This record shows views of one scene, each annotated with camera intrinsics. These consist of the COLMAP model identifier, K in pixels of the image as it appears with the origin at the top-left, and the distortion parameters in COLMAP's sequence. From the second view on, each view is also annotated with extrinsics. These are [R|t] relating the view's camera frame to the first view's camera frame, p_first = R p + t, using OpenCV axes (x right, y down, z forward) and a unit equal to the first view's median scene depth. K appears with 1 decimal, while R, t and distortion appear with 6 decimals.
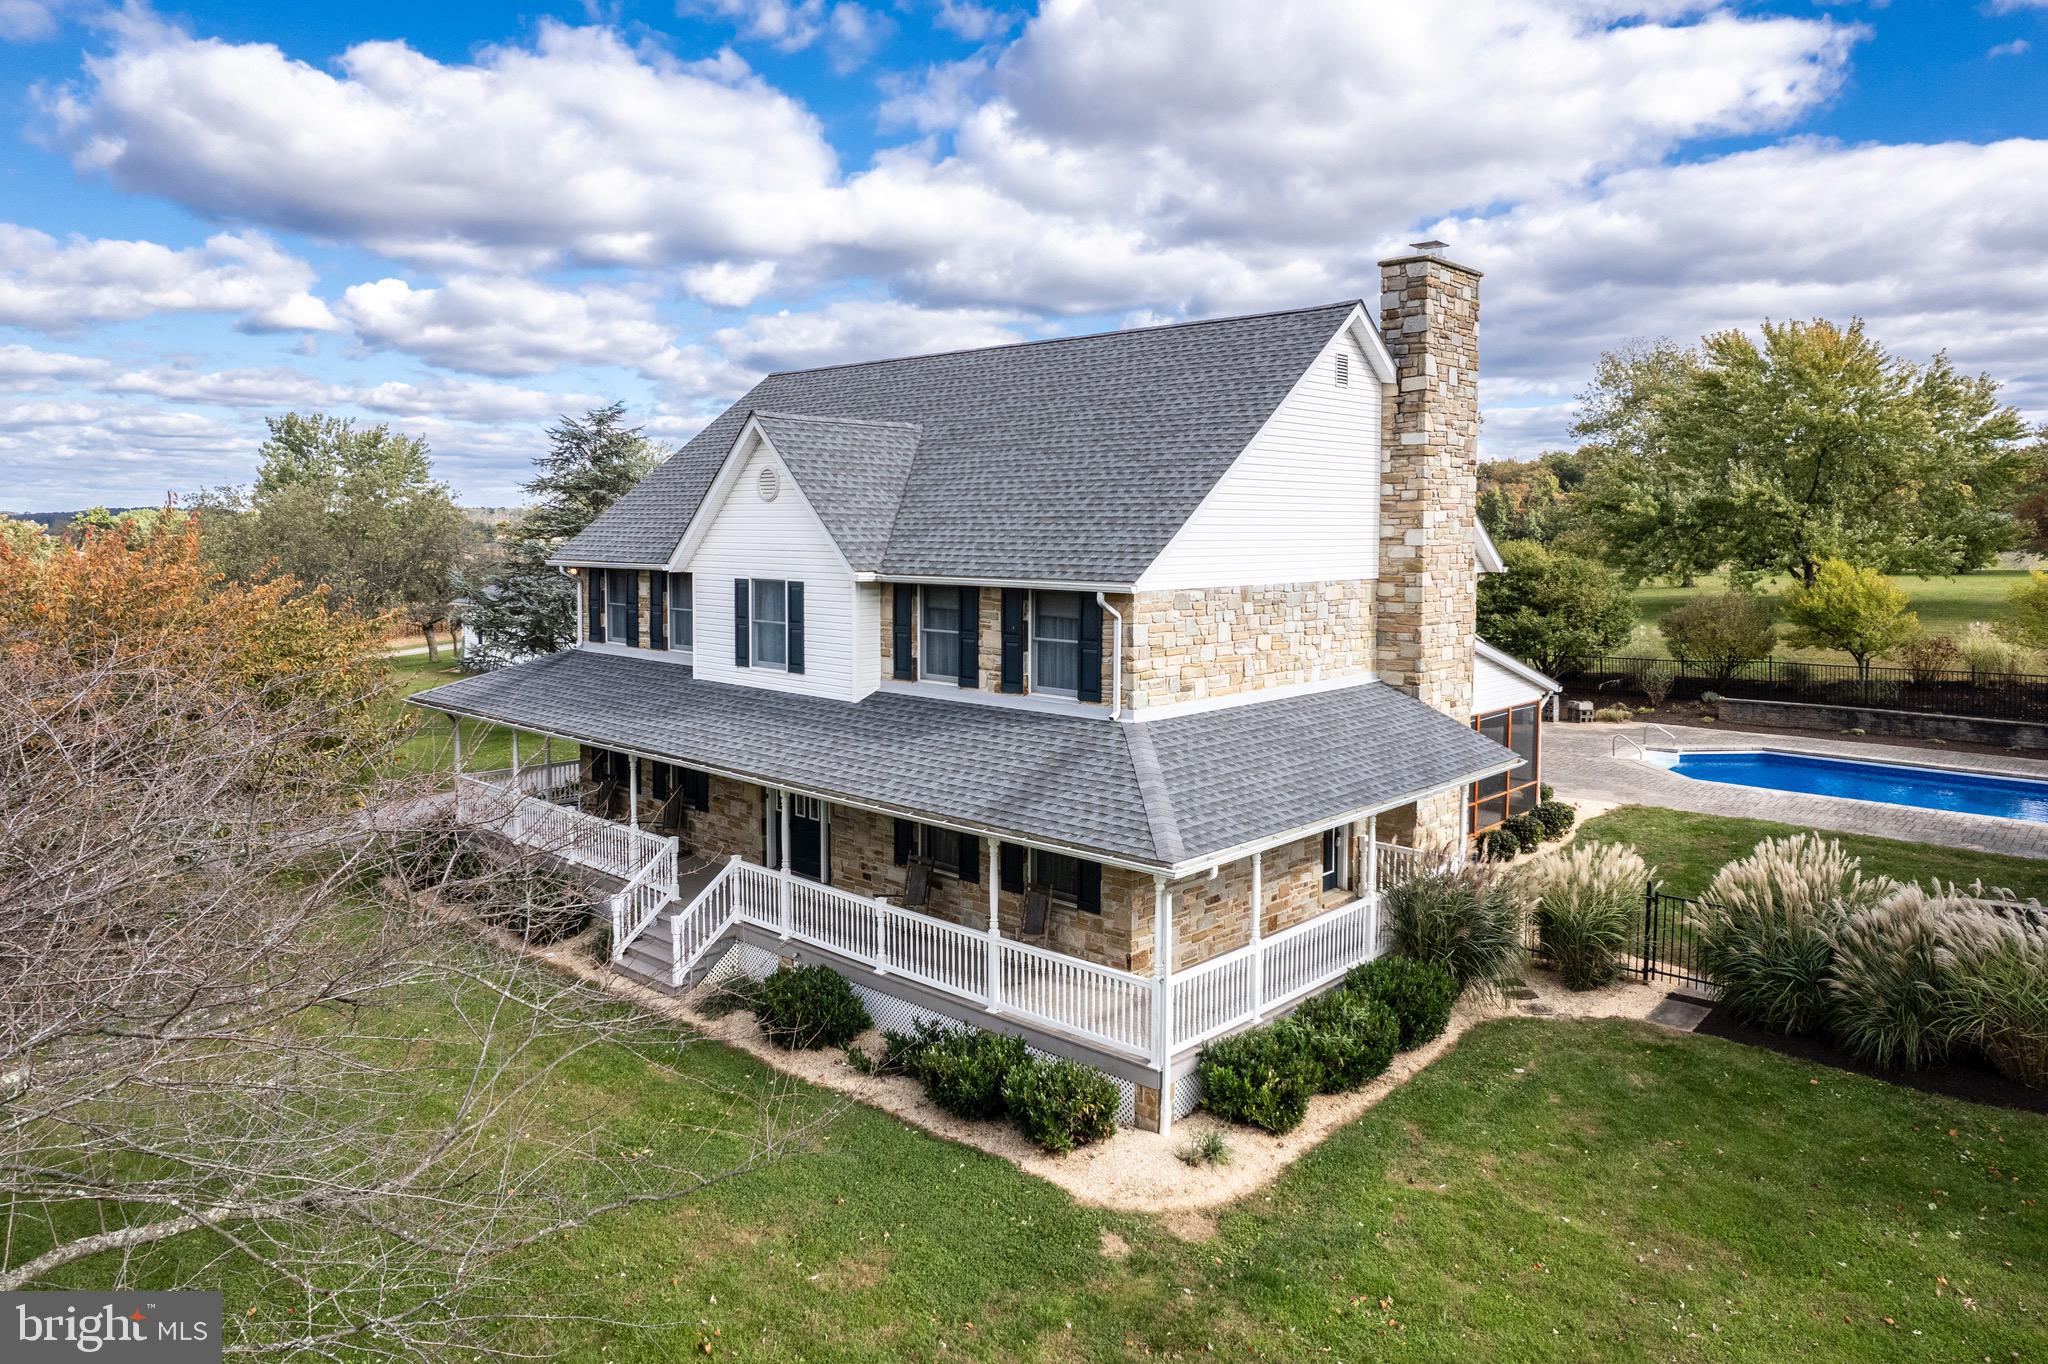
lens RADIAL K [[1337.9, 0, 1023.9], [0, 1337.9, 618.4], [0, 0, 1]] dist [-0.048850, 0.001733]
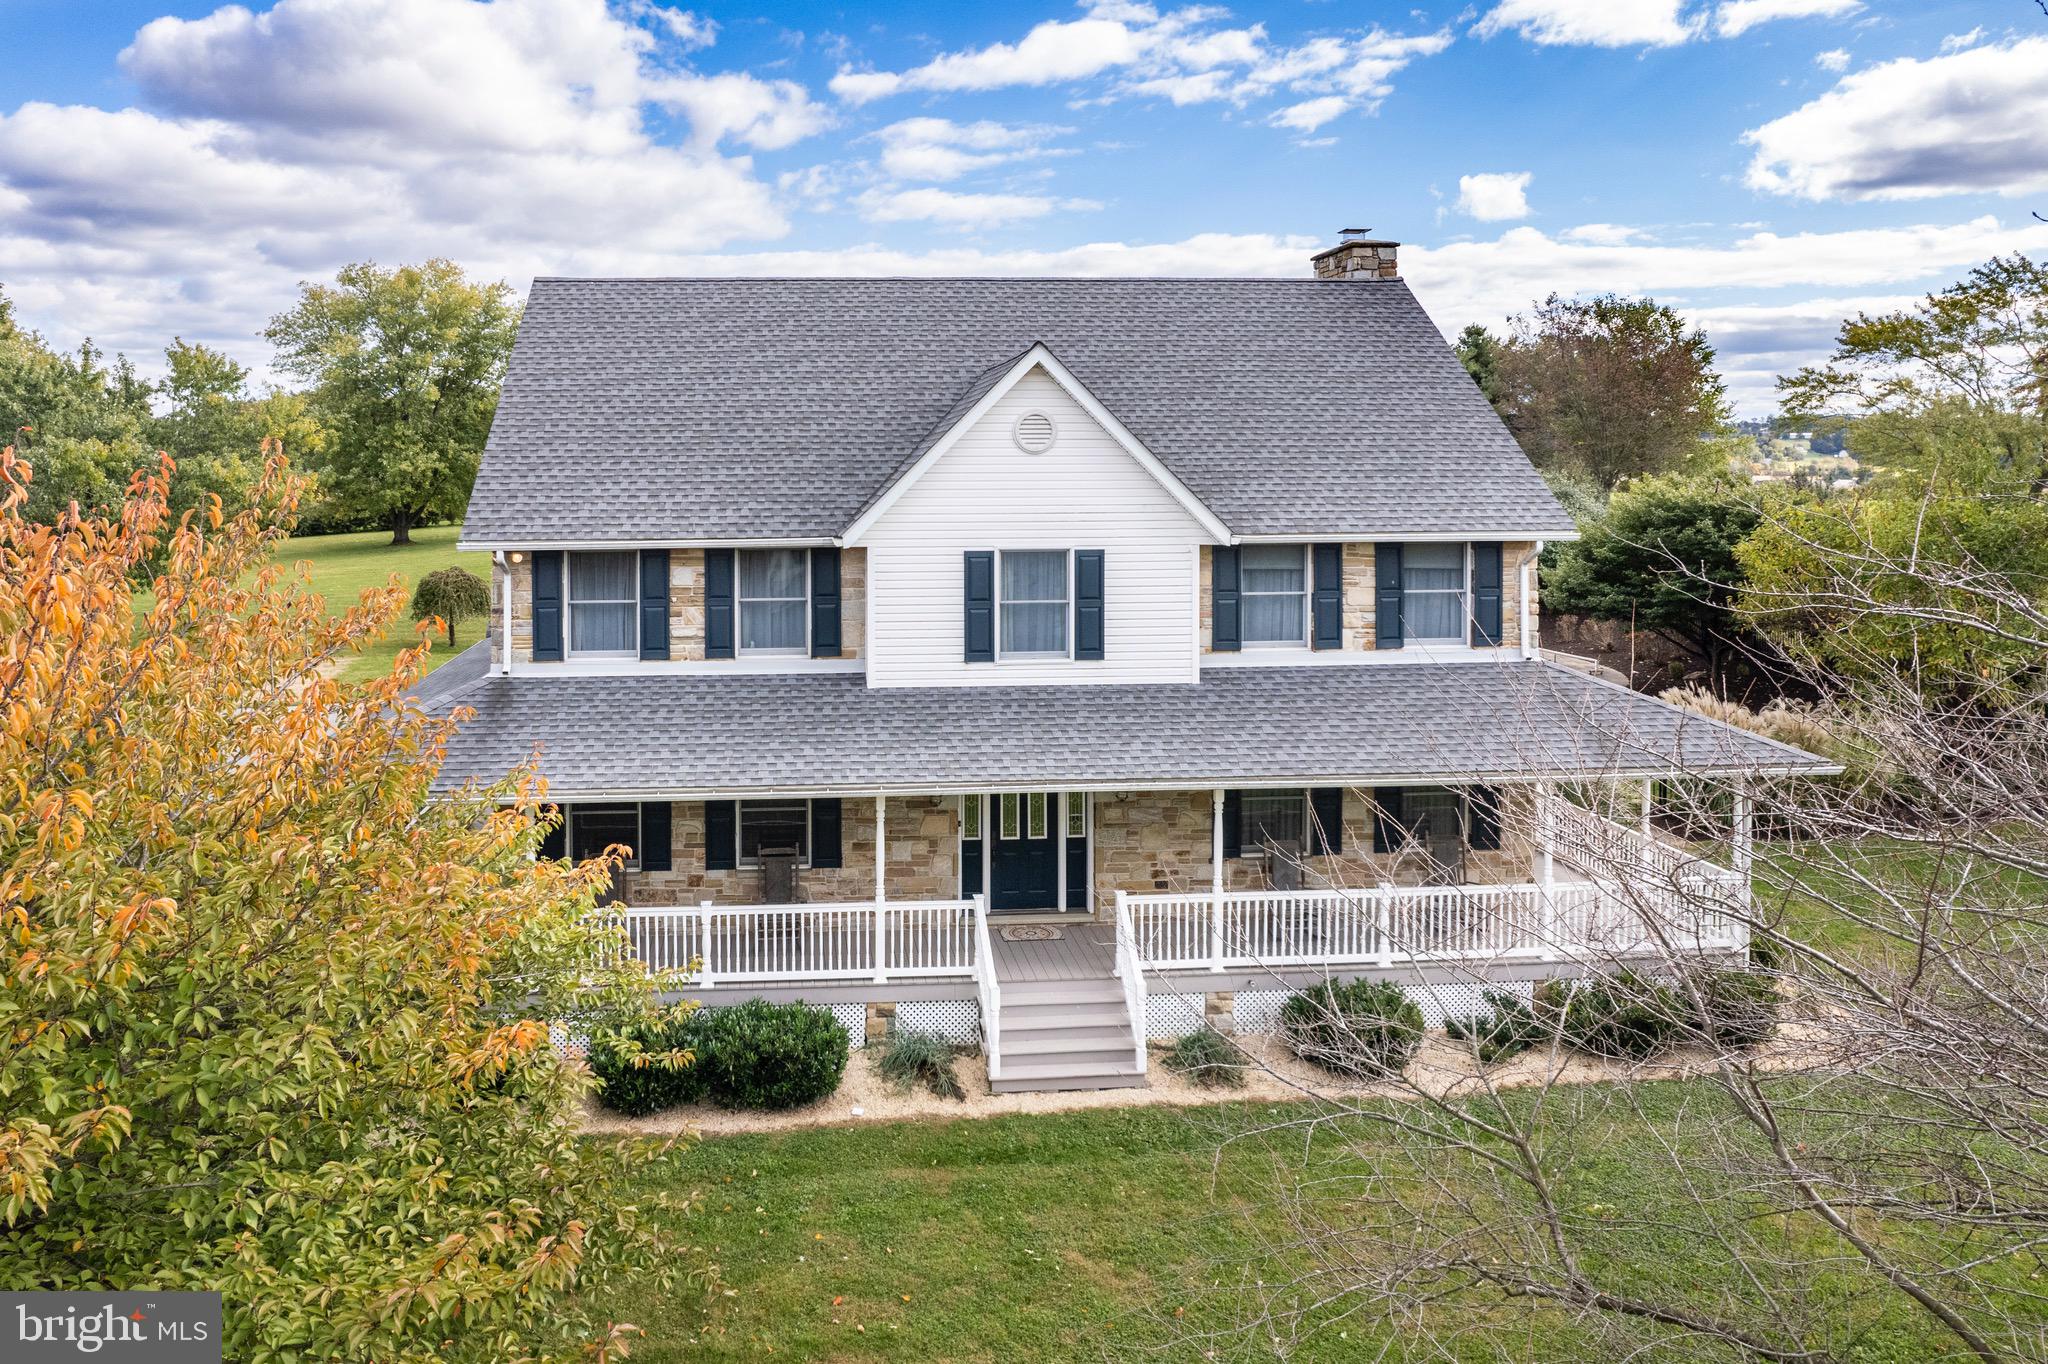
lens RADIAL K [[1393.2, 0, 871.0], [0, 1393.2, 517.0], [0, 0, 1]] dist [-0.028008, 0.001207]
pose [[0.692873, -0.030642, 0.720408, -0.980052], [0.061161, 0.997994, -0.016375, -0.045991], [-0.718461, 0.055407, 0.693357, 0.548953]]
